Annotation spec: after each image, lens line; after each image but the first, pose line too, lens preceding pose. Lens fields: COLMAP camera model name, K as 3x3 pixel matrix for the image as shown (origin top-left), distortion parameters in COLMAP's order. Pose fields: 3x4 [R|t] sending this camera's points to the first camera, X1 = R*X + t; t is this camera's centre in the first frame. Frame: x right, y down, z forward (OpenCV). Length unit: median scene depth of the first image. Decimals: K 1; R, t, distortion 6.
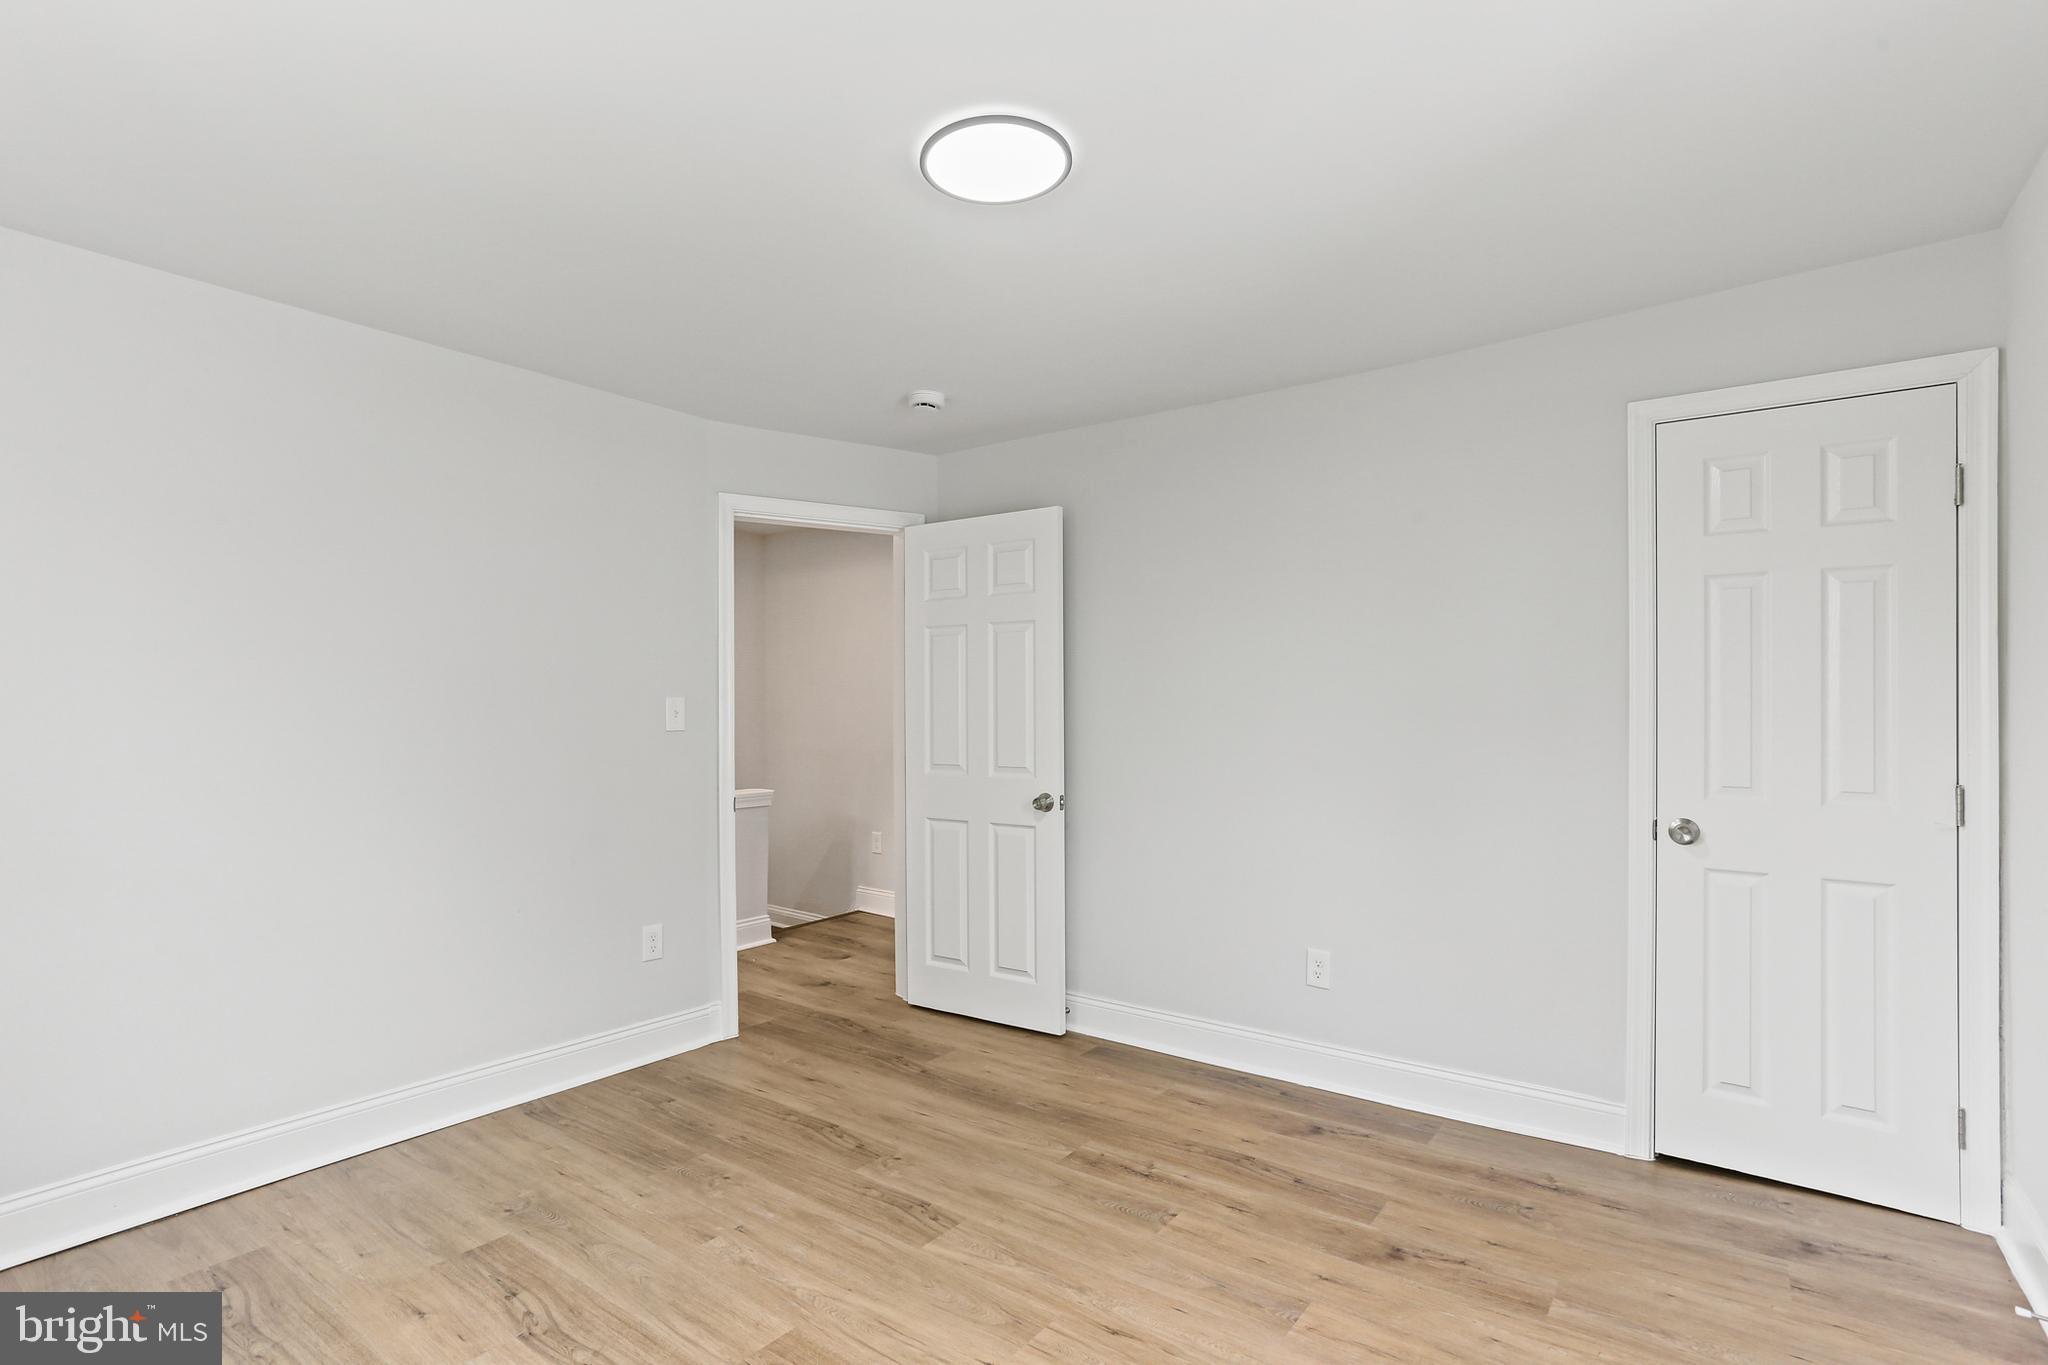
lens RADIAL K [[1003.2, 0, 1024.0], [0, 1003.2, 682.5], [0, 0, 1]] dist [-0.049239, 0.033888]
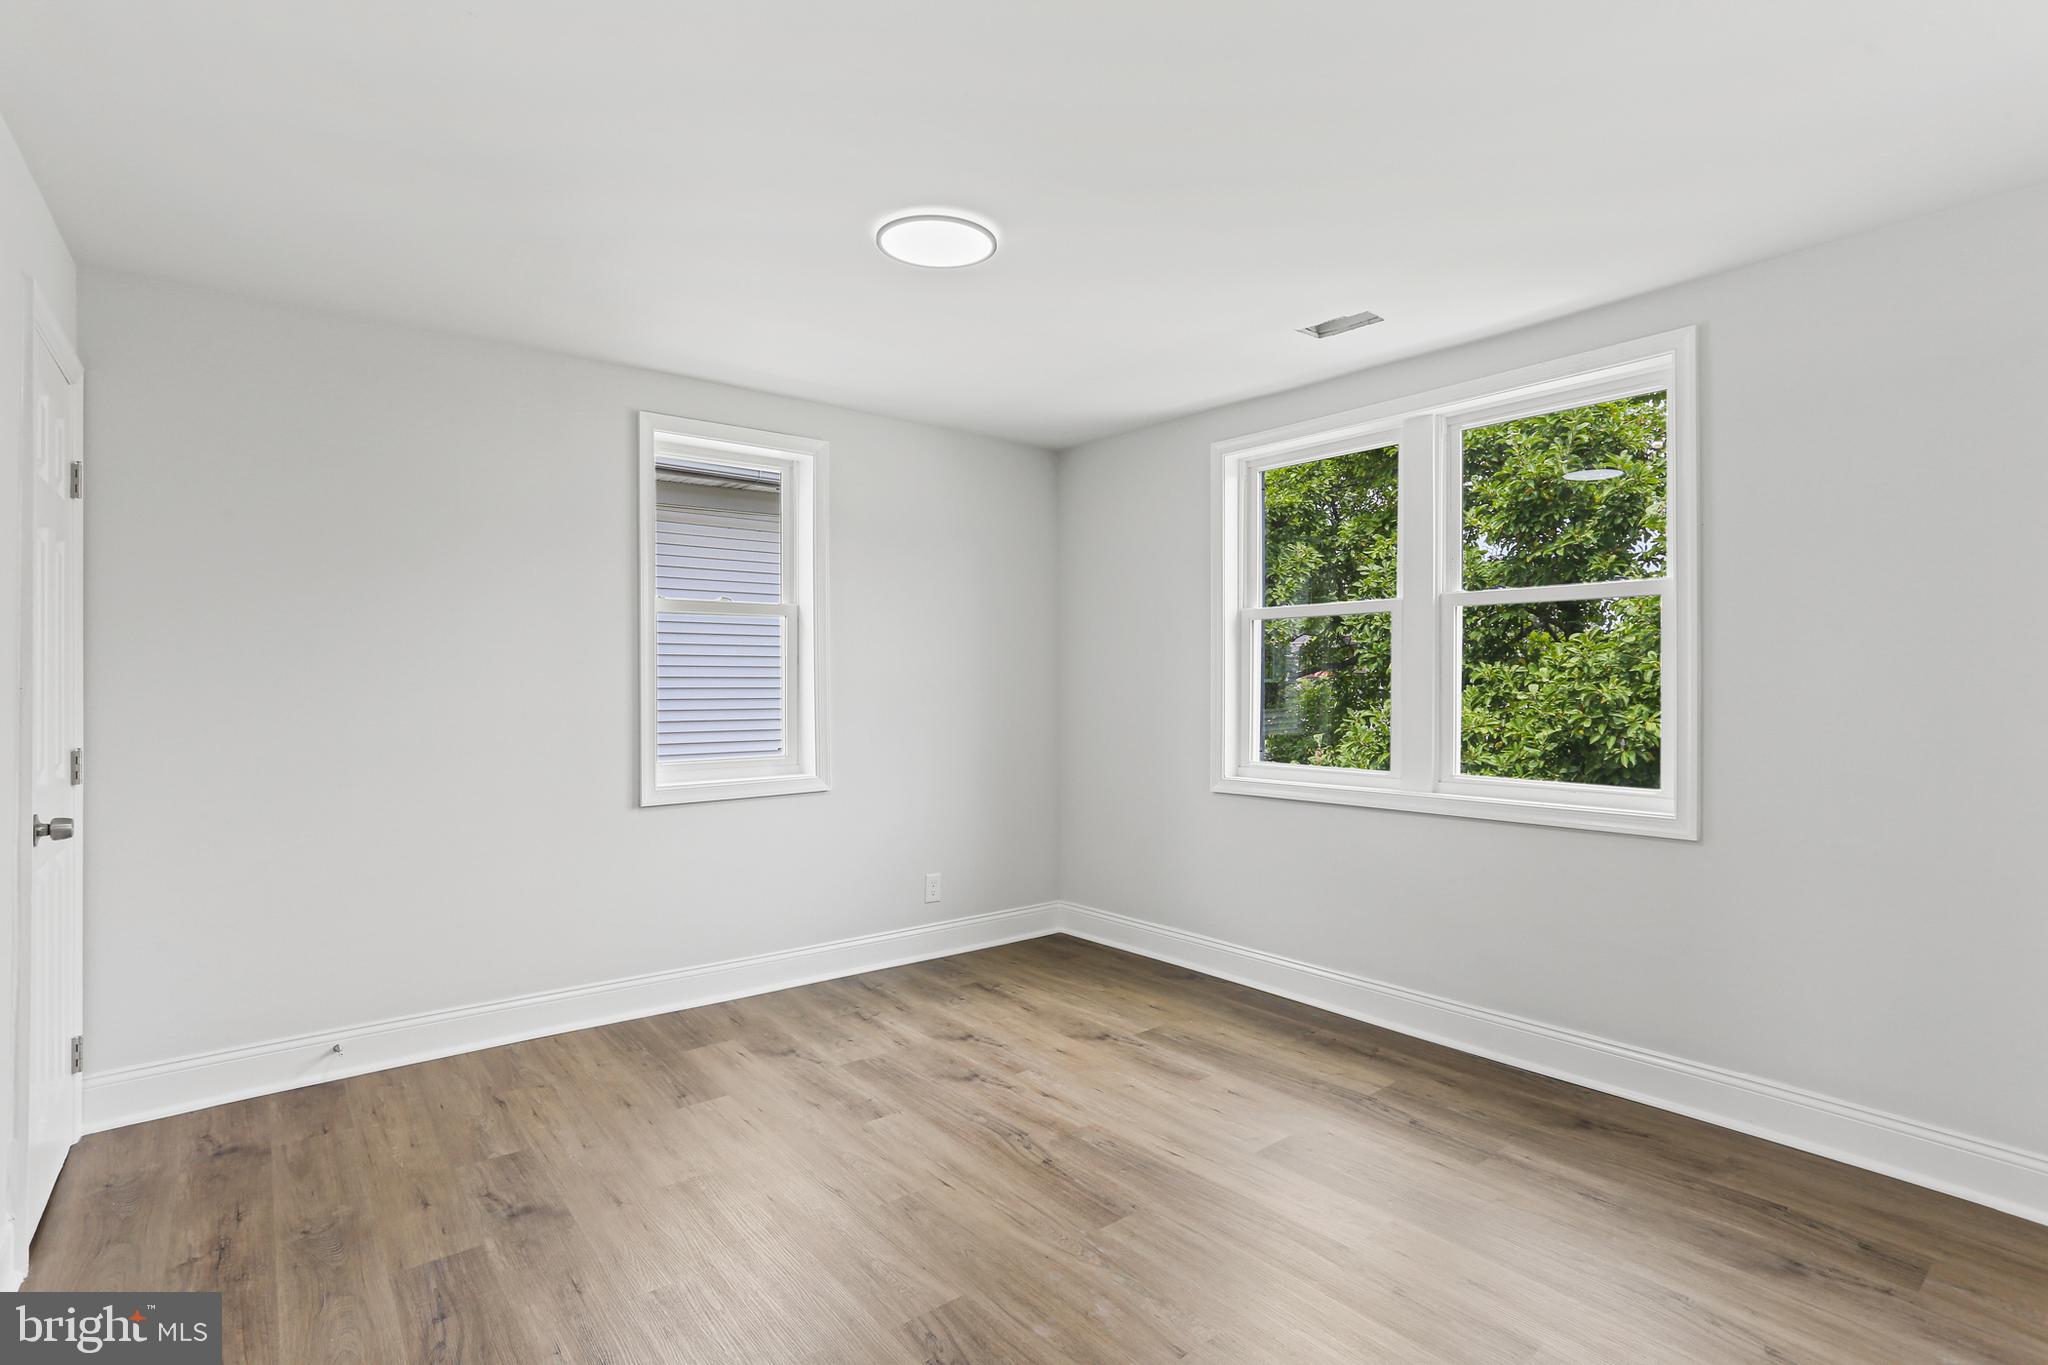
lens RADIAL K [[1003.2, 0, 1024.0], [0, 1003.2, 682.5], [0, 0, 1]] dist [-0.049239, 0.033888]
pose [[-0.966795, 0.003413, 0.255531, -0.323411], [-0.001948, 0.999783, -0.020724, 0.043388], [-0.255546, -0.020534, -0.966579, 1.561654]]
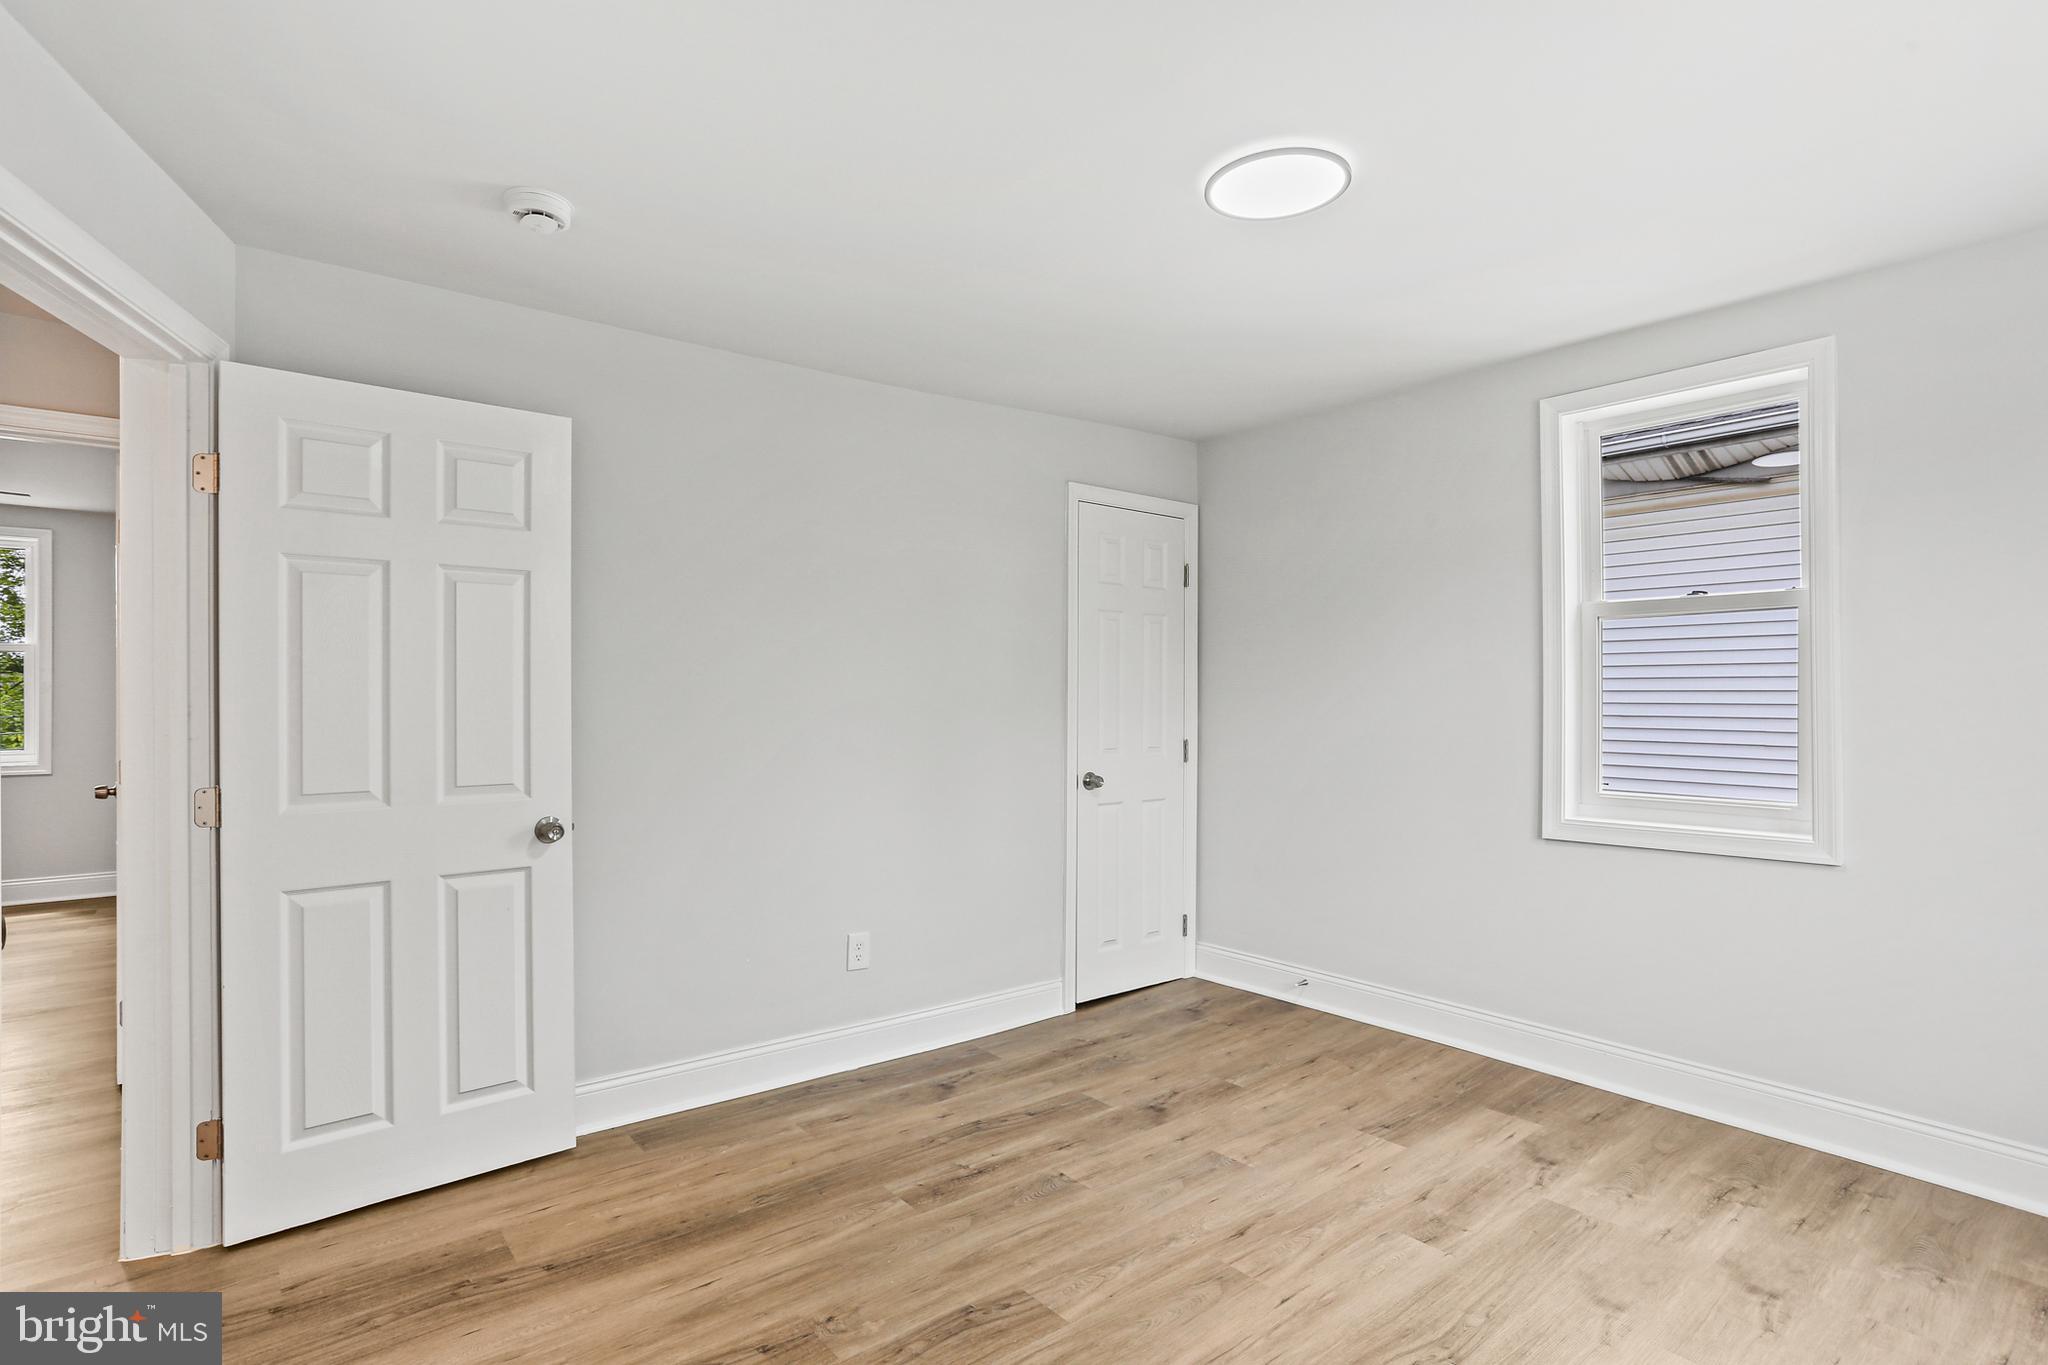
lens RADIAL K [[993.3, 0, 1031.7], [0, 993.3, 661.8], [0, 0, 1]] dist [-0.055097, 0.033262]
pose [[0.255322, 0.040831, 0.965994, -0.808505], [-0.021843, 0.999096, -0.036457, 0.025847], [-0.966609, -0.011792, 0.255983, 0.696657]]
